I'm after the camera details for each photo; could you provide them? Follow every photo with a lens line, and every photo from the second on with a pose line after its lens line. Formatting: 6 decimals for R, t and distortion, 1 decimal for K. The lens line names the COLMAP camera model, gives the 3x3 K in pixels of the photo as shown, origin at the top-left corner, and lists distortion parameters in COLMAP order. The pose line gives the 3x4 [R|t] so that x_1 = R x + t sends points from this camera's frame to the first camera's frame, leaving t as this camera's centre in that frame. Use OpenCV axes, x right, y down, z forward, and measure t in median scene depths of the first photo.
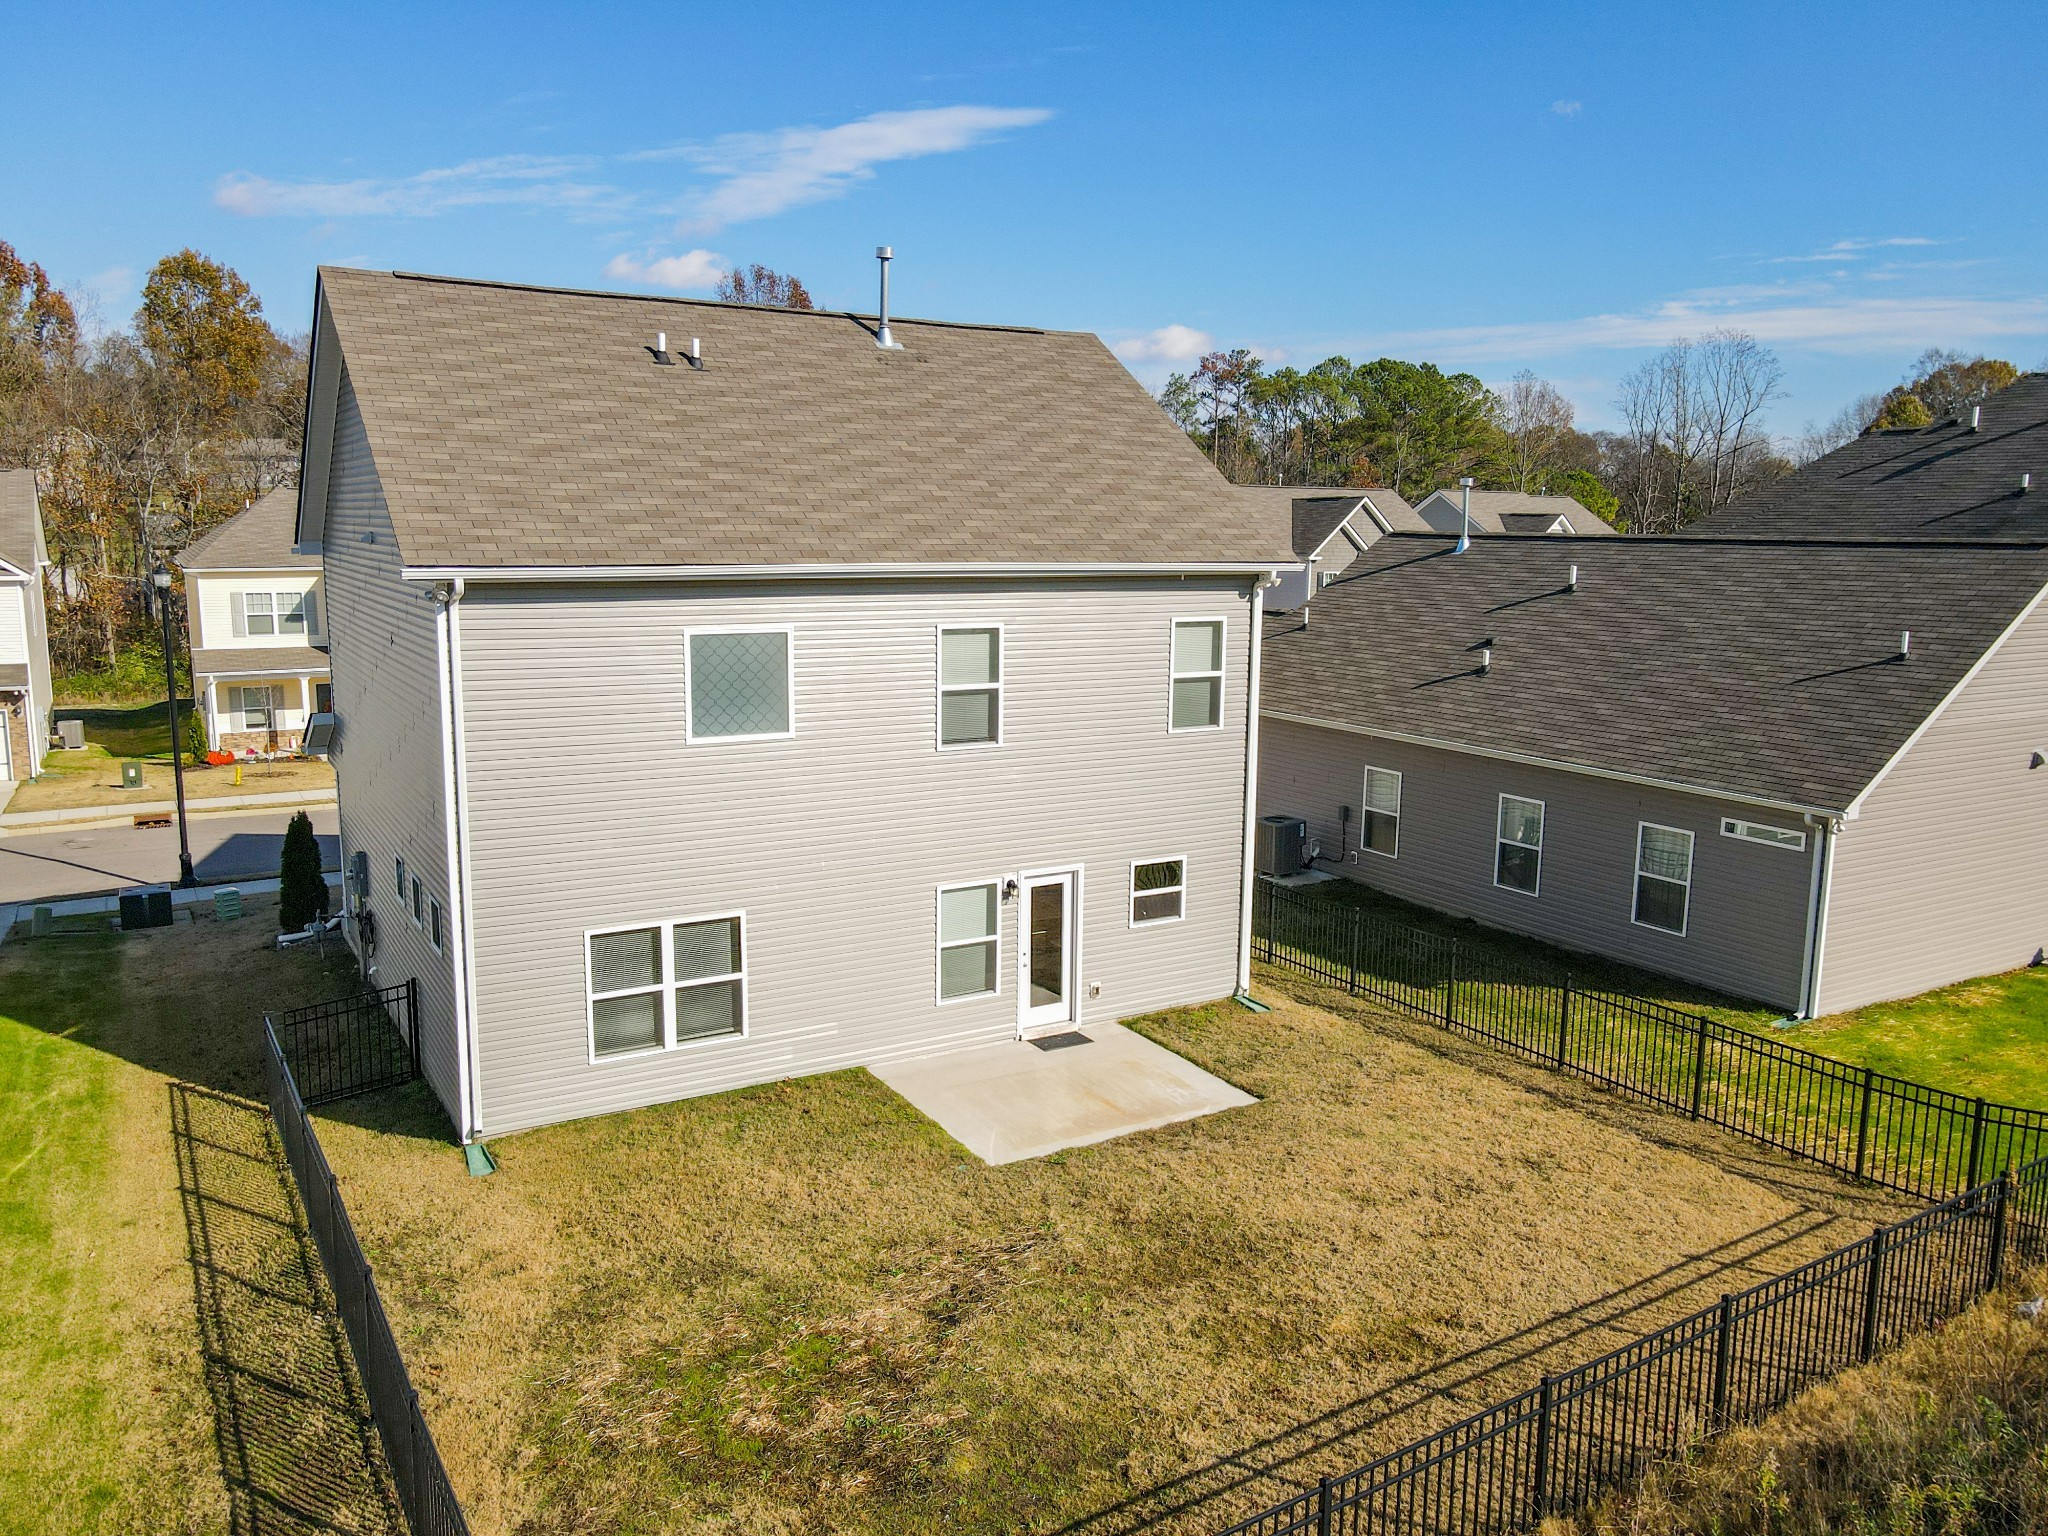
lens RADIAL K [[1506.5, 0, 1010.0], [0, 1506.5, 770.5], [0, 0, 1]] dist [-0.008154, 0.039693]
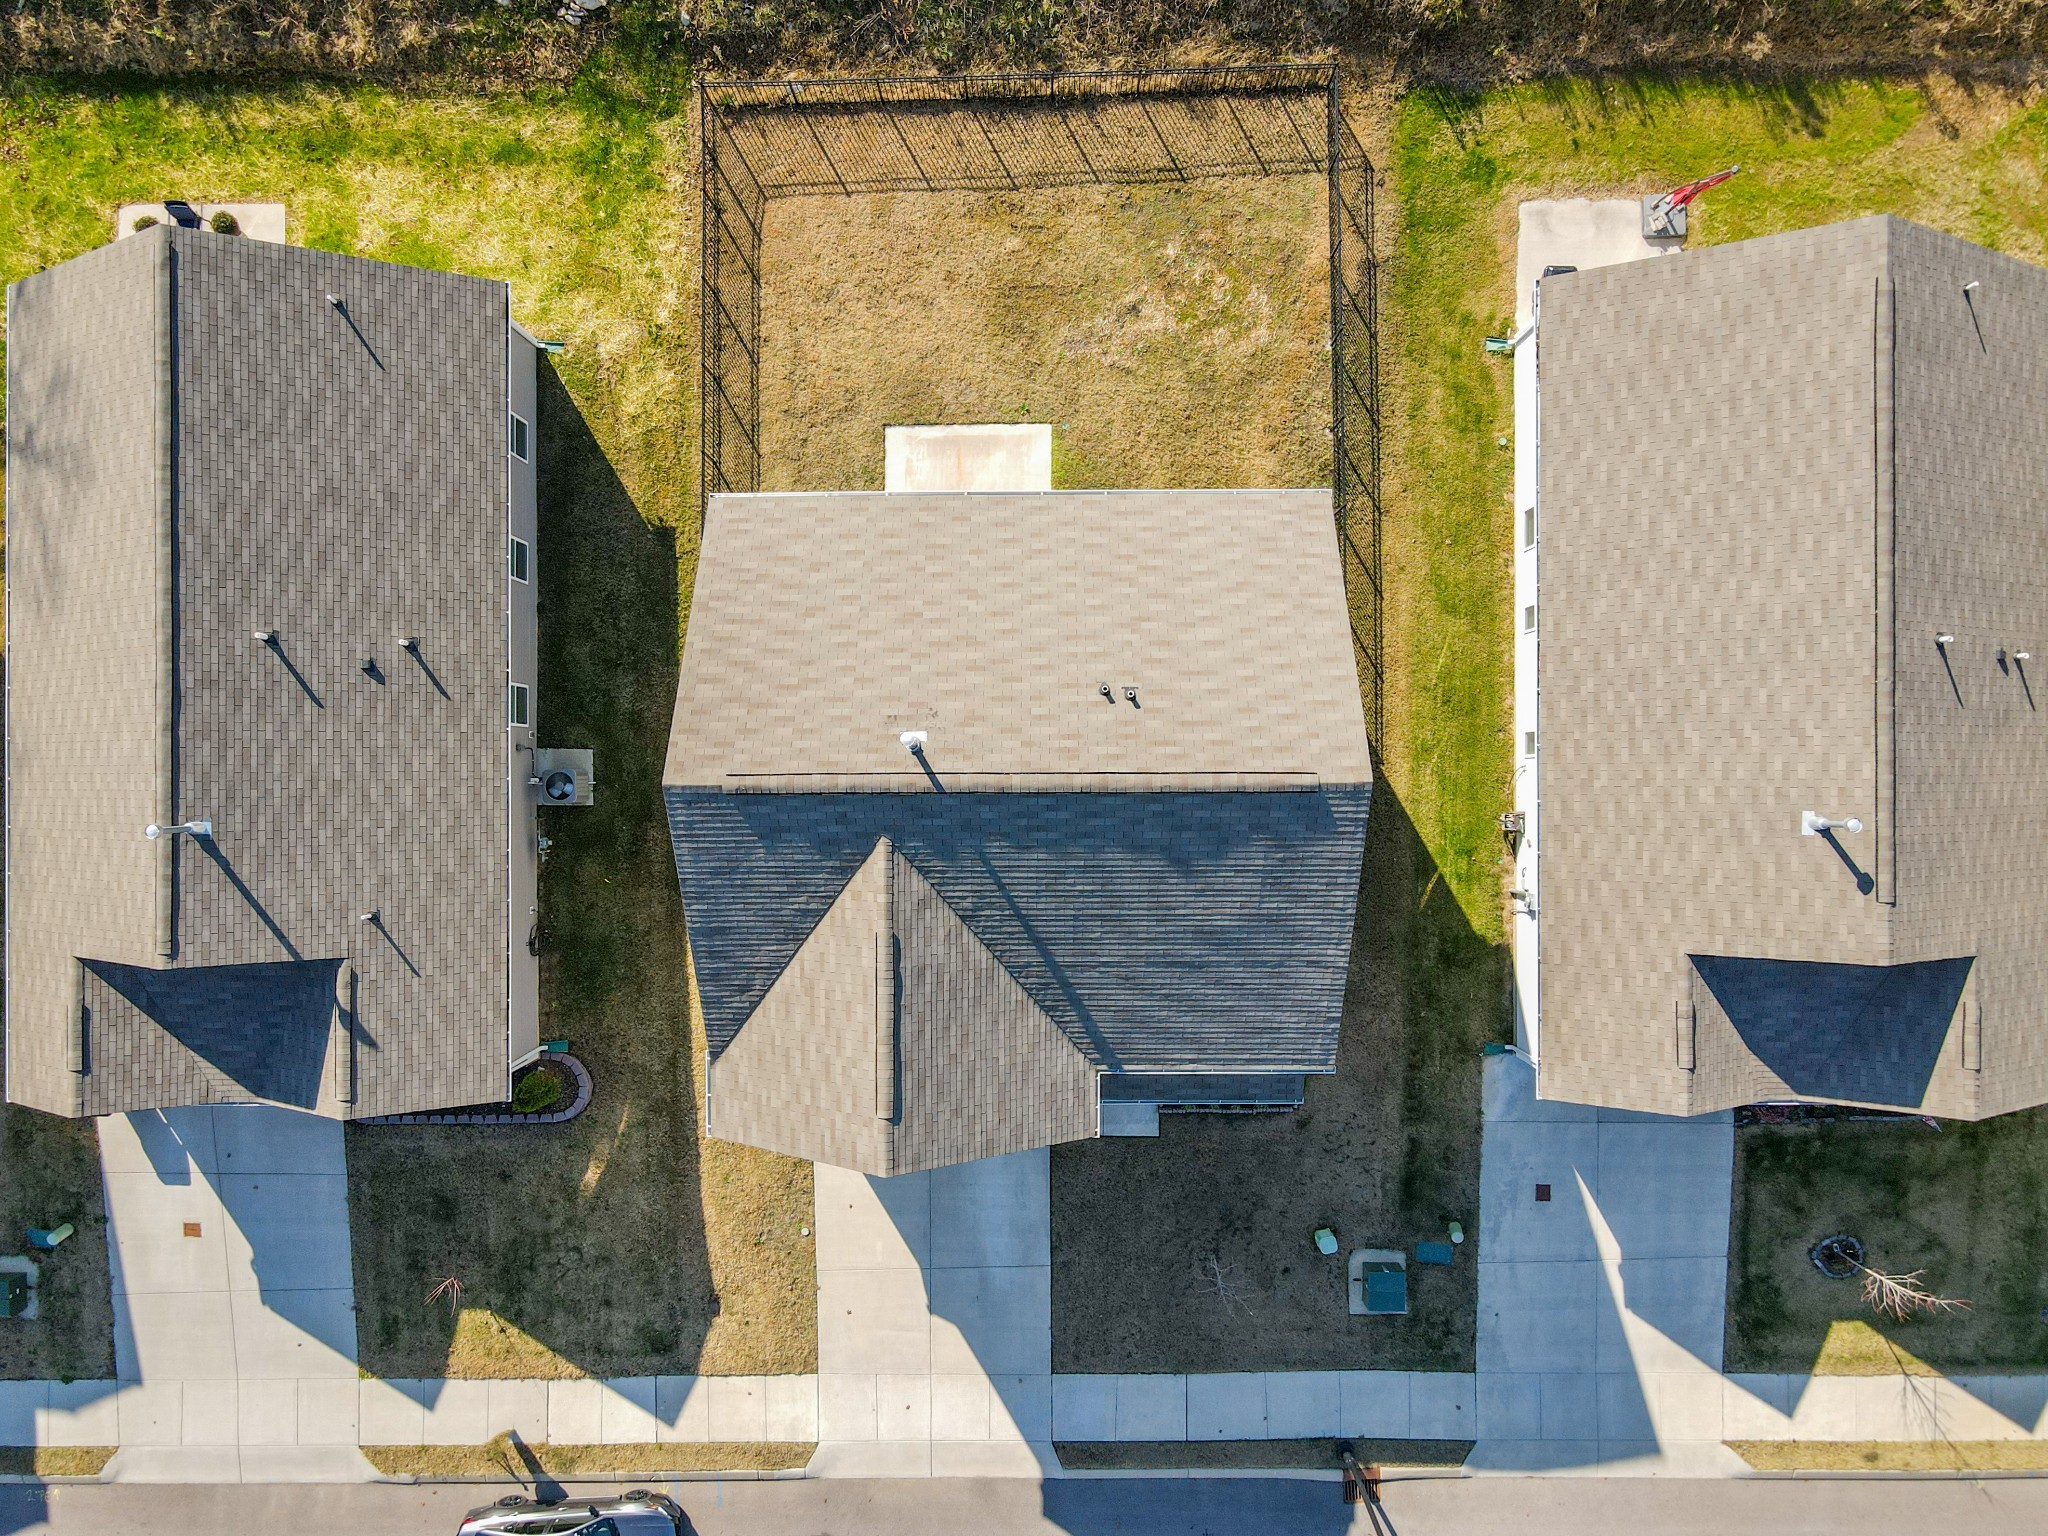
lens RADIAL K [[1506.5, 0, 1028.9], [0, 1506.5, 770.3], [0, 0, 1]] dist [-0.008154, 0.039693]
pose [[-0.865306, -0.501228, -0.003887, -0.195145], [0.085012, -0.154396, 0.984345, -1.683617], [-0.493982, 0.851429, 0.176210, 0.935459]]
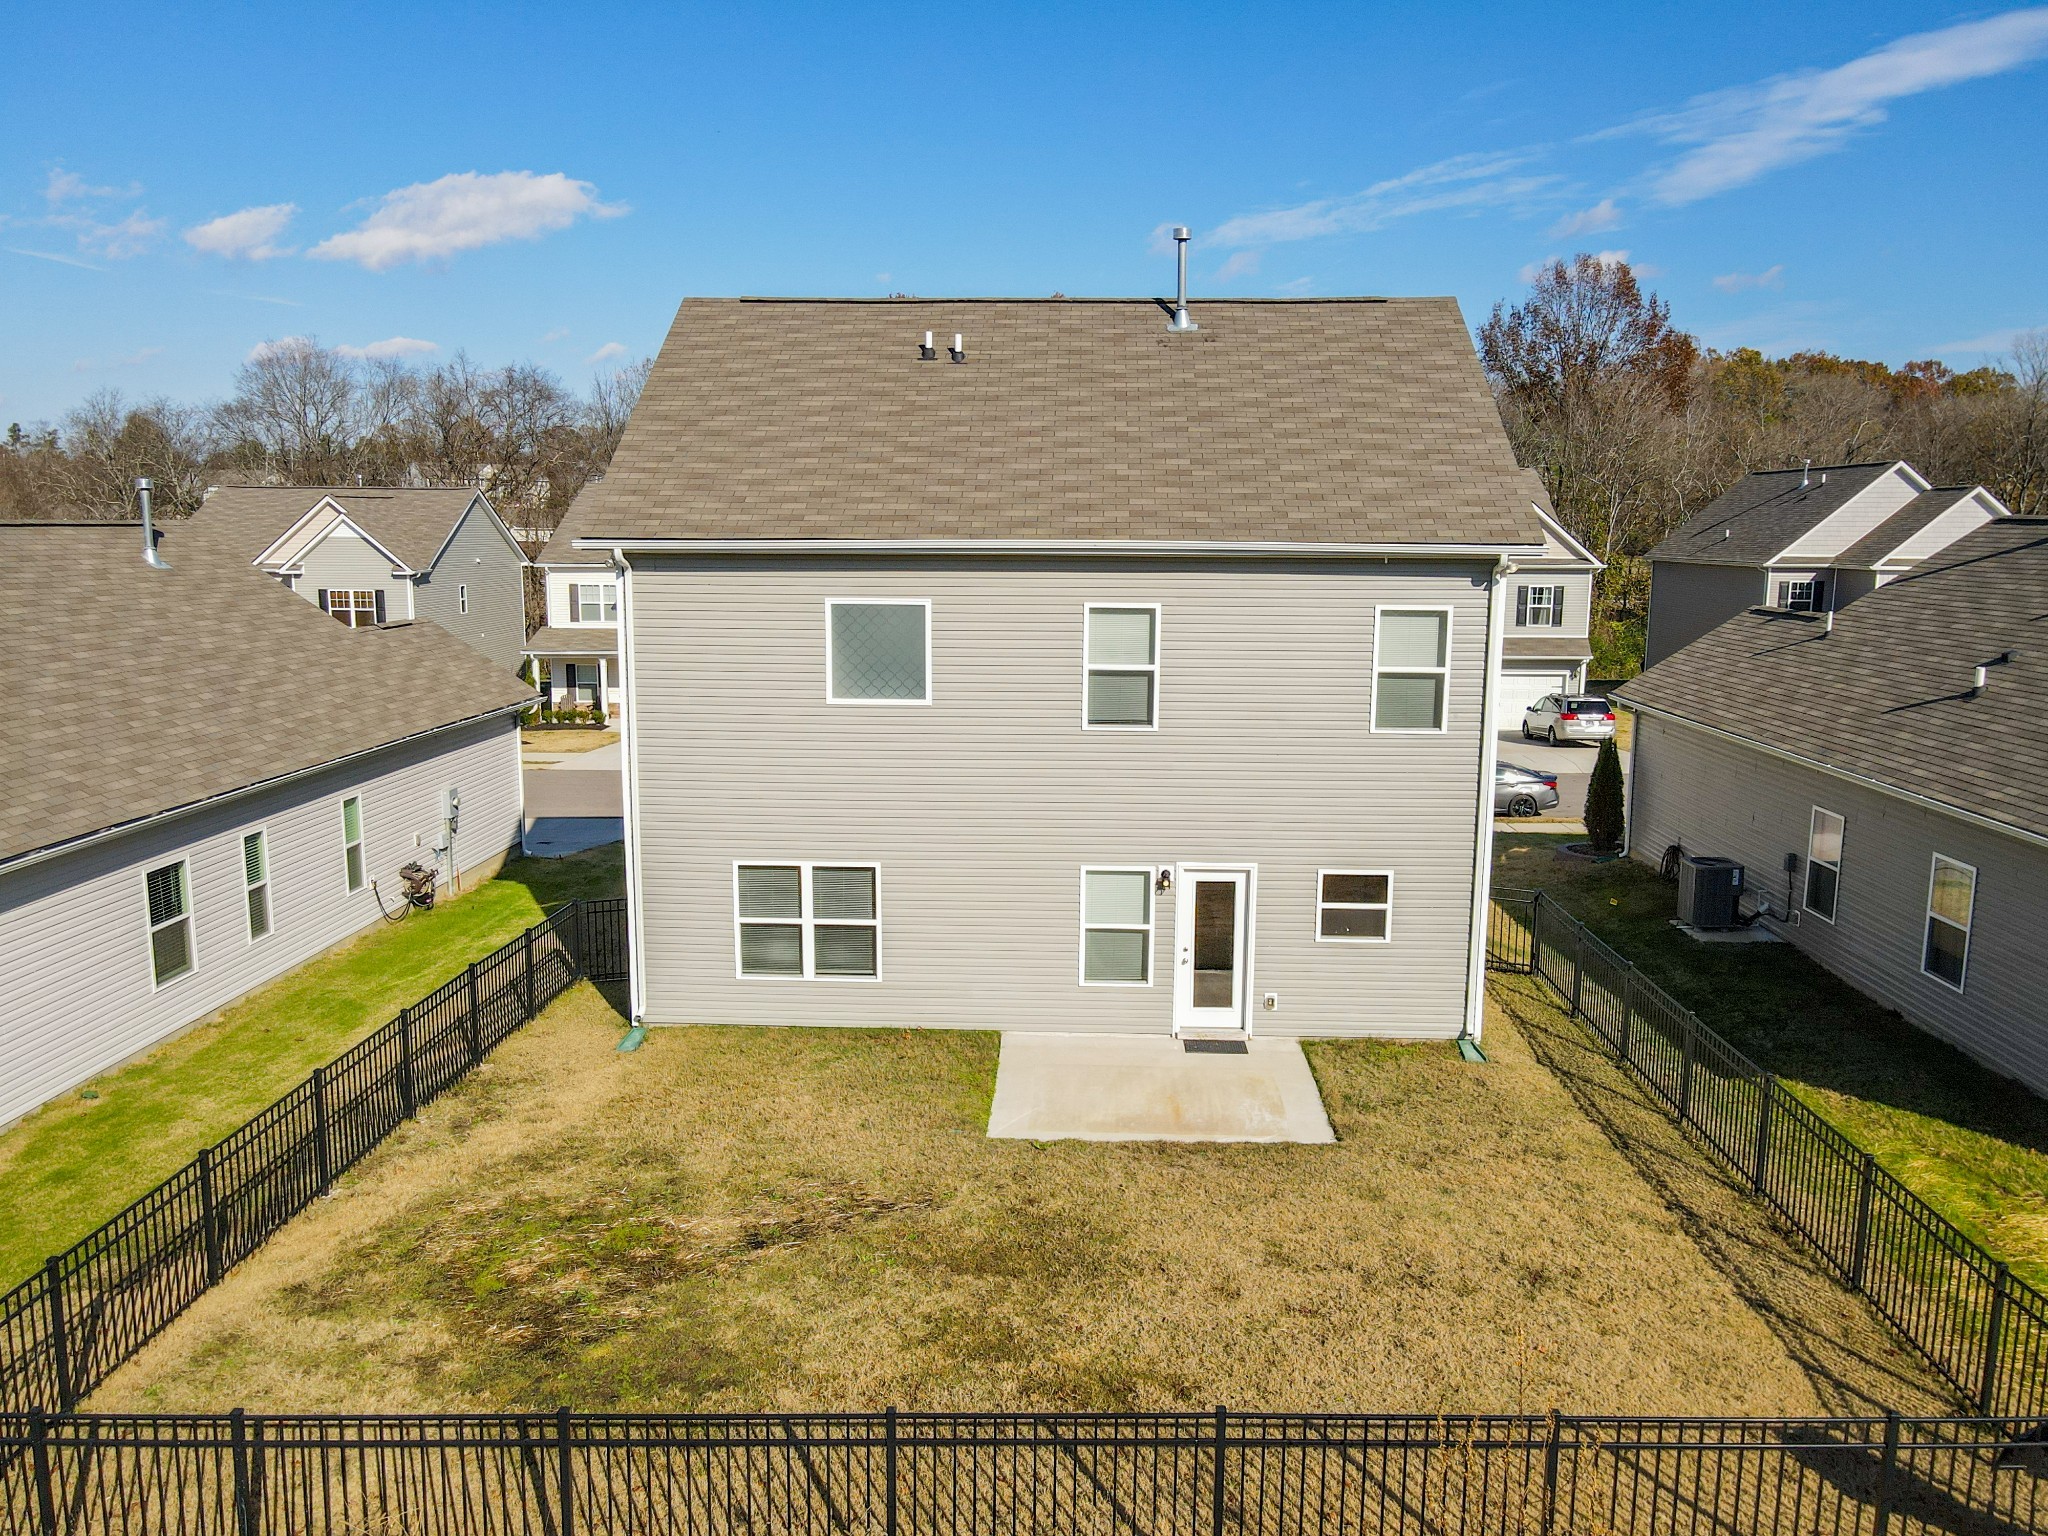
lens RADIAL K [[1506.5, 0, 1013.0], [0, 1506.5, 766.7], [0, 0, 1]] dist [-0.008154, 0.039693]
pose [[0.838160, 0.081986, -0.539227, 0.464225], [-0.085539, 0.996163, 0.018500, -0.003247], [0.538675, 0.030619, 0.841957, 0.137966]]
